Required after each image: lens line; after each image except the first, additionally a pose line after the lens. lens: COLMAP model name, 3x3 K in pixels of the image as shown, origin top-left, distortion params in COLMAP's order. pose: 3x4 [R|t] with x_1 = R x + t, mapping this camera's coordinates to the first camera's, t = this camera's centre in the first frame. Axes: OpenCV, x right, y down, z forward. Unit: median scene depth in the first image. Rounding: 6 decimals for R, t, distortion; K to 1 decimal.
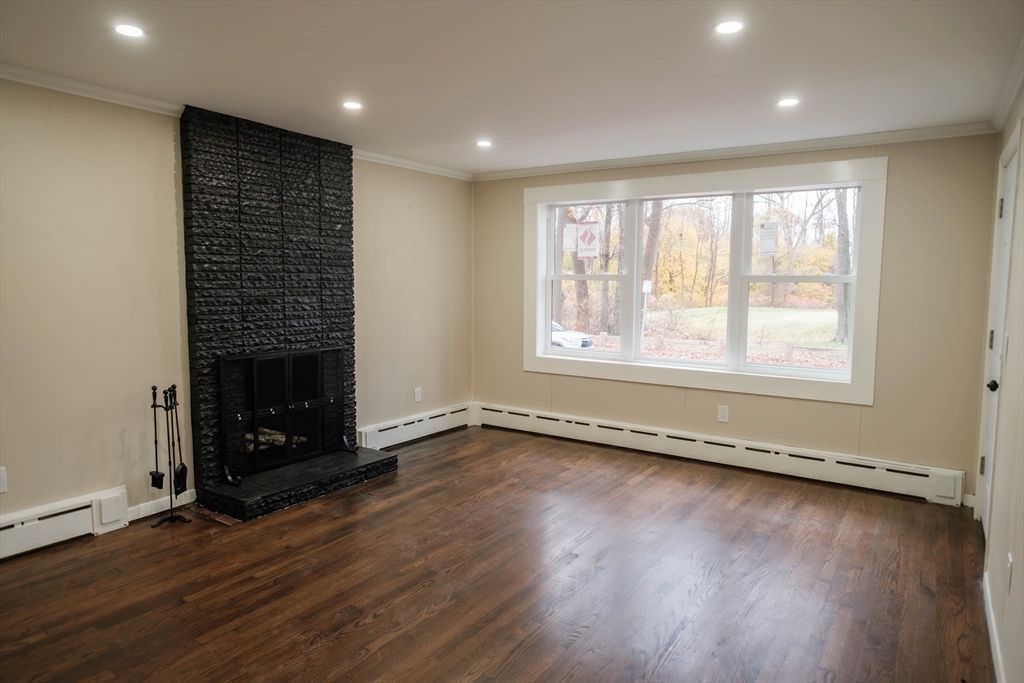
lens RADIAL K [[638.2, 0, 519.7], [0, 638.2, 343.1], [0, 0, 1]] dist [-0.010181, 0.011050]
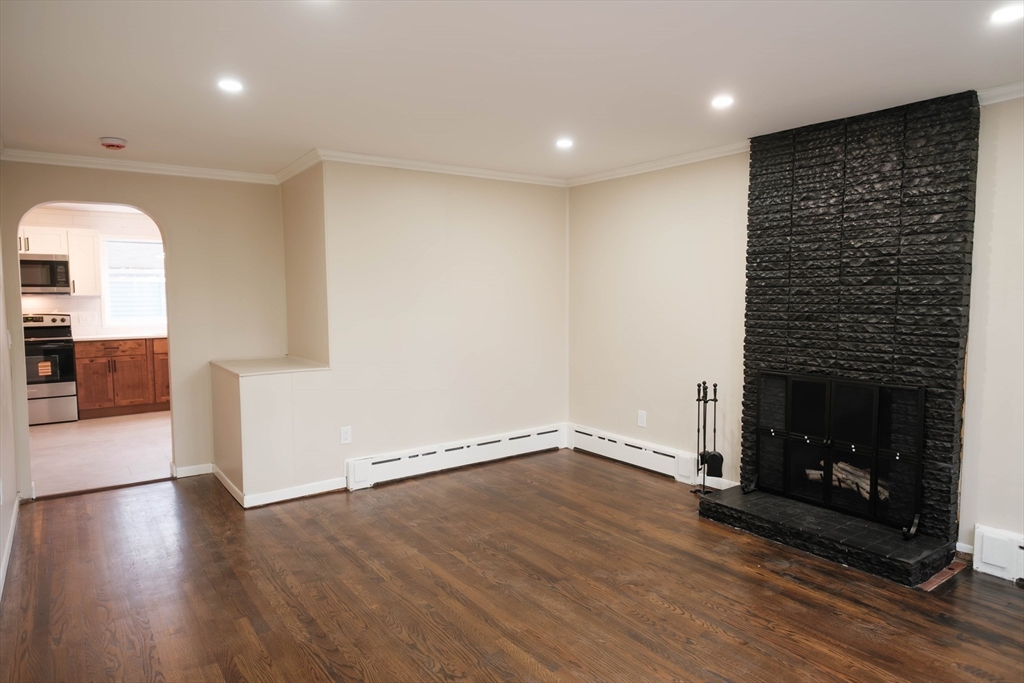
lens RADIAL K [[638.2, 0, 511.8], [0, 638.2, 341.0], [0, 0, 1]] dist [-0.010181, 0.011050]
pose [[-0.358619, 0.062658, -0.931379, 0.600927], [-0.088222, 0.991004, 0.100638, -0.086318], [0.929306, 0.118259, -0.349865, 0.918029]]
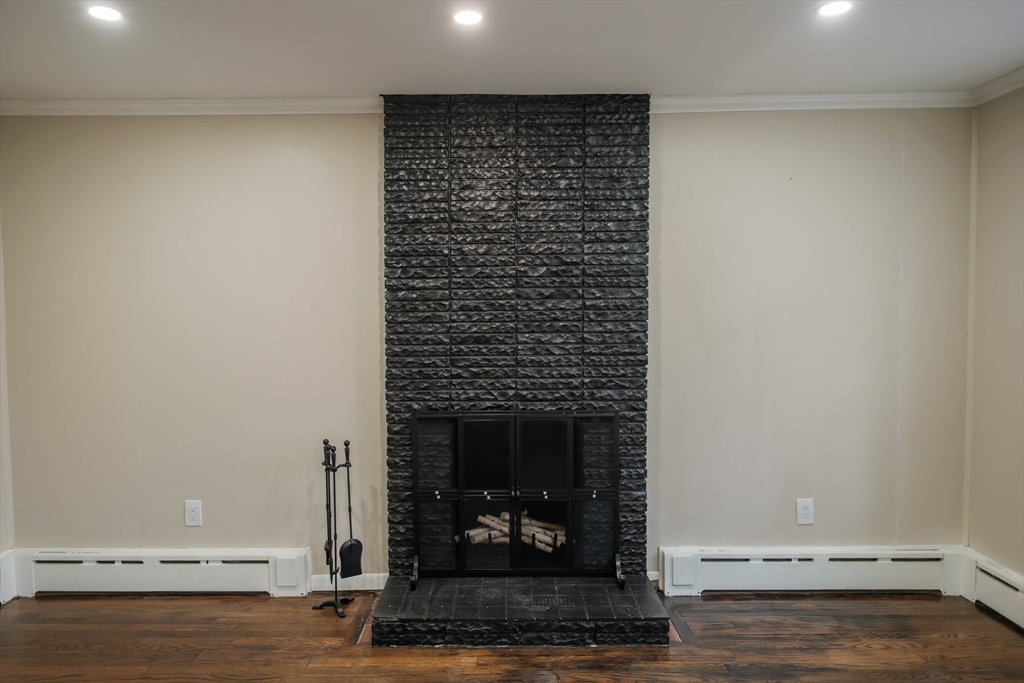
lens RADIAL K [[638.2, 0, 498.6], [0, 638.2, 349.4], [0, 0, 1]] dist [-0.010181, 0.011050]
pose [[0.543665, 0.024701, -0.838939, 0.210447], [-0.068106, 0.997569, -0.014764, -0.045323], [0.836535, 0.065163, 0.544025, 0.620152]]
